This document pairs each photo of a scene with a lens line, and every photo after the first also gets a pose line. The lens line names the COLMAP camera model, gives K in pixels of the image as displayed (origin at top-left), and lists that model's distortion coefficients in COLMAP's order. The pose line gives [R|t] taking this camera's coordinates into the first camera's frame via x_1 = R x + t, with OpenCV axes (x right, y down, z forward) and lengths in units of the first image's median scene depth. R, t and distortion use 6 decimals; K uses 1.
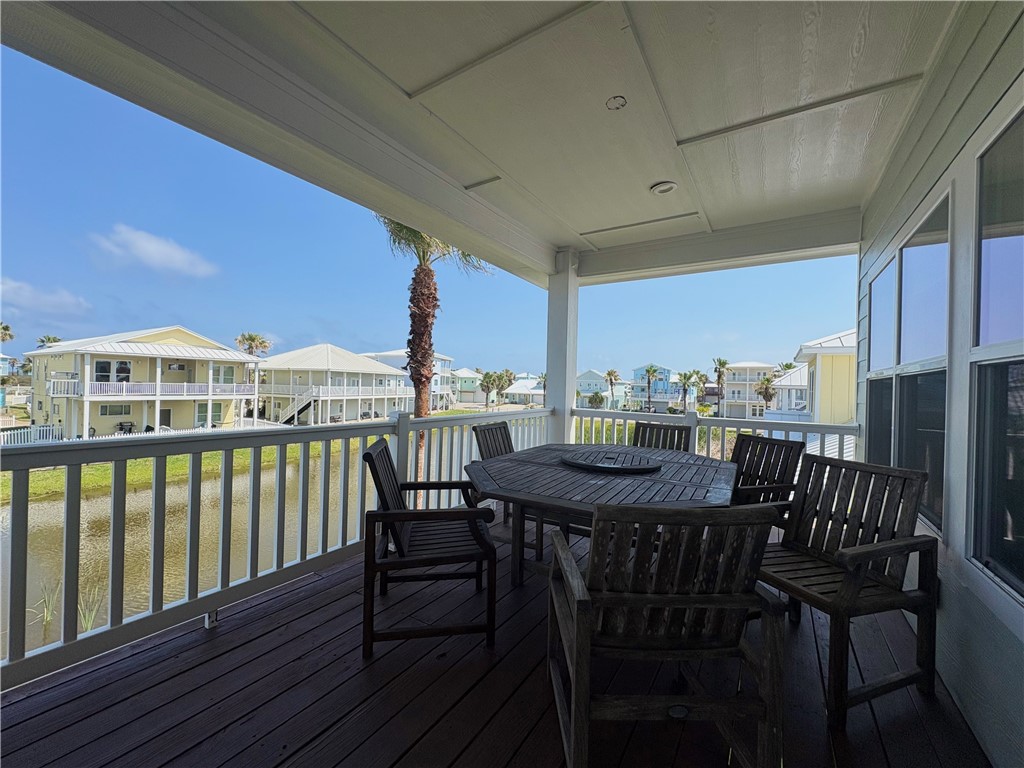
lens RADIAL K [[407.4, 0, 513.3], [0, 407.4, 384.1], [0, 0, 1]] dist [-0.003722, -0.000310]
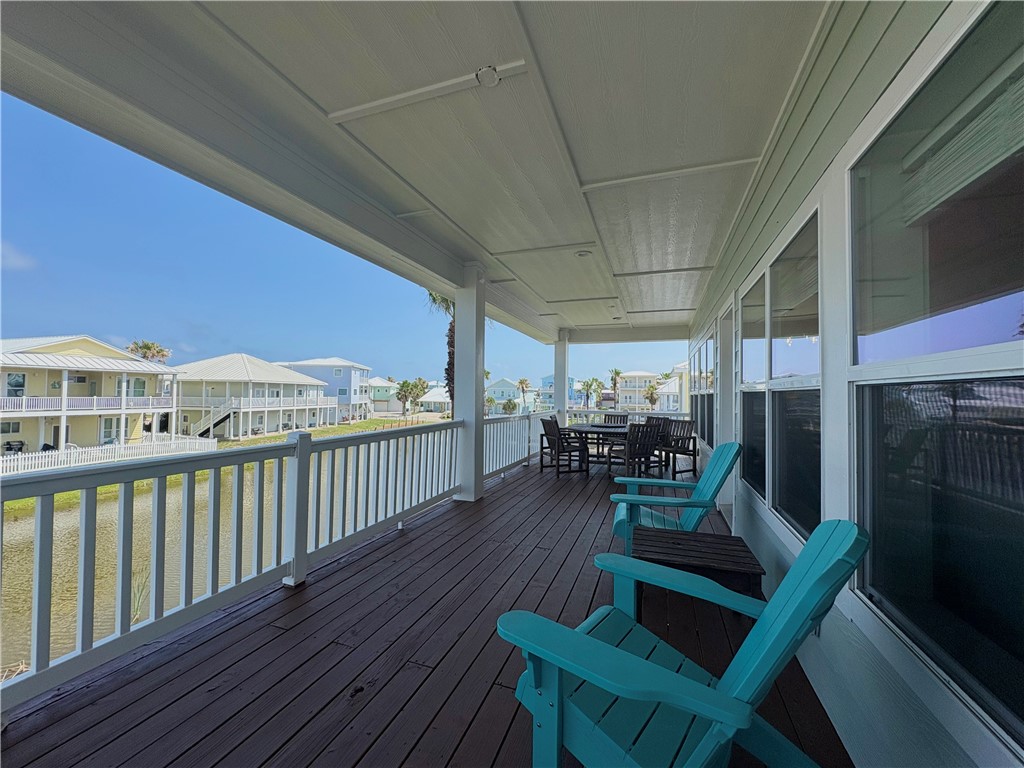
lens RADIAL K [[410.6, 0, 509.2], [0, 410.6, 386.0], [0, 0, 1]] dist [0.000632, 0.000080]
pose [[0.974862, -0.008696, 0.222639, -0.056460], [0.011607, 0.999863, -0.011769, -0.003212], [-0.222507, 0.014057, 0.974830, -0.086861]]
